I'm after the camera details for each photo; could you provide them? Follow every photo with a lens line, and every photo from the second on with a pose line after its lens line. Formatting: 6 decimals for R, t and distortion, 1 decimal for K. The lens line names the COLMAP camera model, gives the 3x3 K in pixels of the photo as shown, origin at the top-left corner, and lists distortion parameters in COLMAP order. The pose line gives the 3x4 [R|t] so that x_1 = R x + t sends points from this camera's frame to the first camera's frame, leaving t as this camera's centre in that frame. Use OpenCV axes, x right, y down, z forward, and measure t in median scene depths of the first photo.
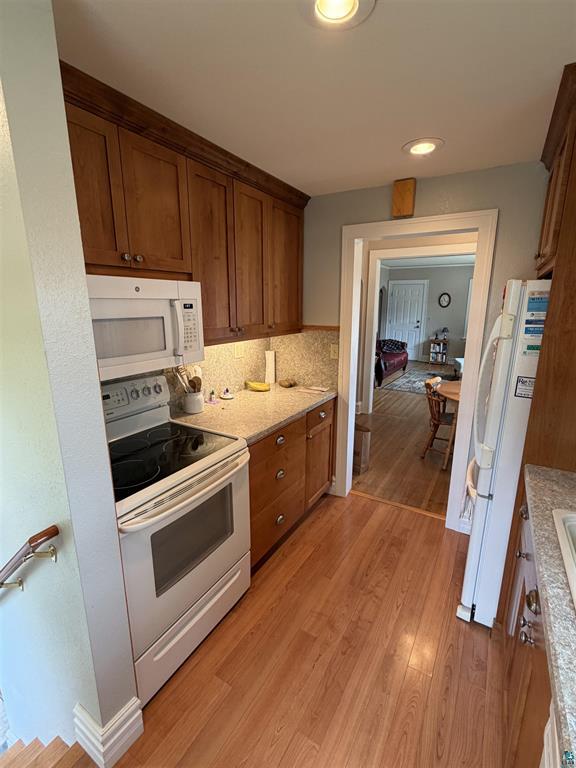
lens RADIAL K [[352.3, 0, 284.5], [0, 352.3, 384.9], [0, 0, 1]] dist [-0.000598, -0.000282]
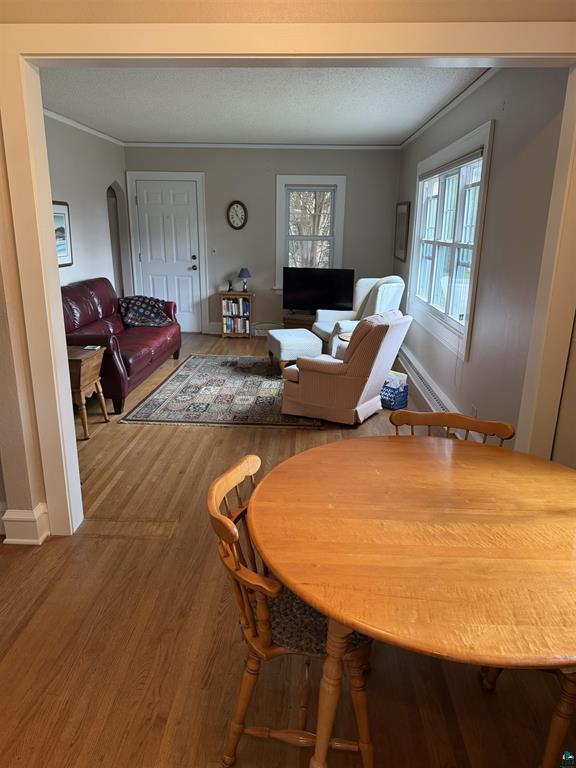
lens RADIAL K [[538.9, 0, 287.2], [0, 538.9, 383.6], [0, 0, 1]] dist [0.072719, -0.015424]
pose [[0.873499, -0.123936, 0.470787, 0.109423], [0.098244, 0.992032, 0.078873, -0.048679], [-0.476811, -0.022644, 0.878714, 0.250185]]
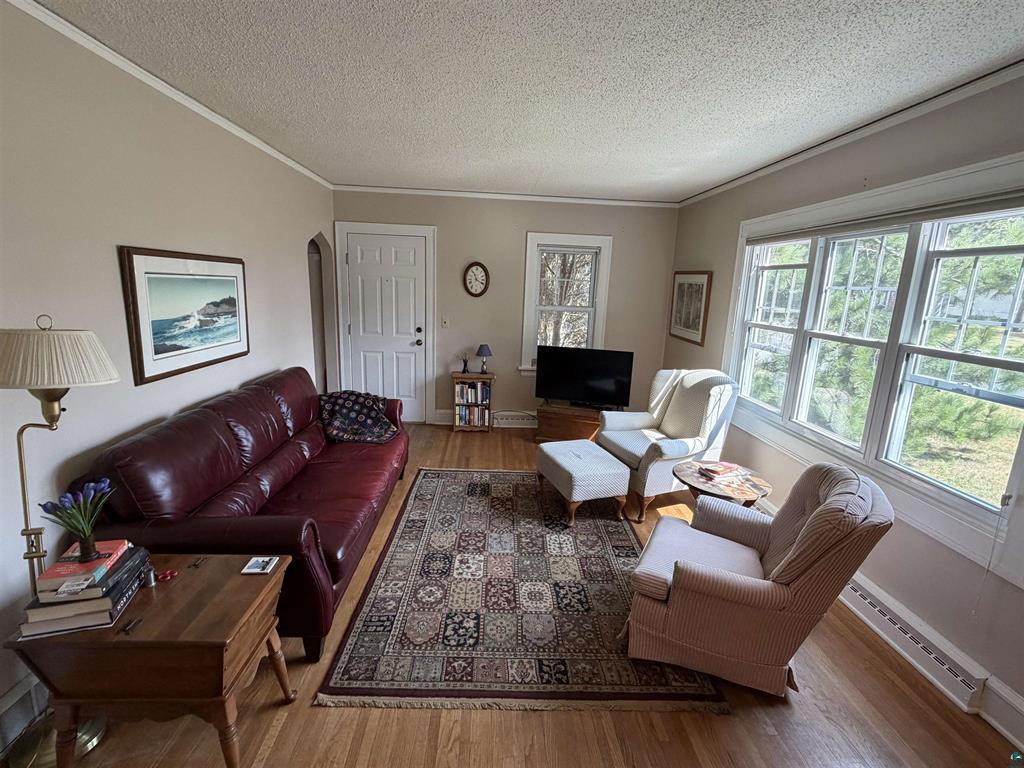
lens RADIAL K [[469.7, 0, 512.1], [0, 469.7, 384.1], [0, 0, 1]] dist [-0.000598, -0.000282]
pose [[0.826169, -0.085339, 0.556922, 0.171550], [0.090684, 0.995716, 0.018052, -0.124337], [-0.556077, 0.035590, 0.830369, 0.523887]]
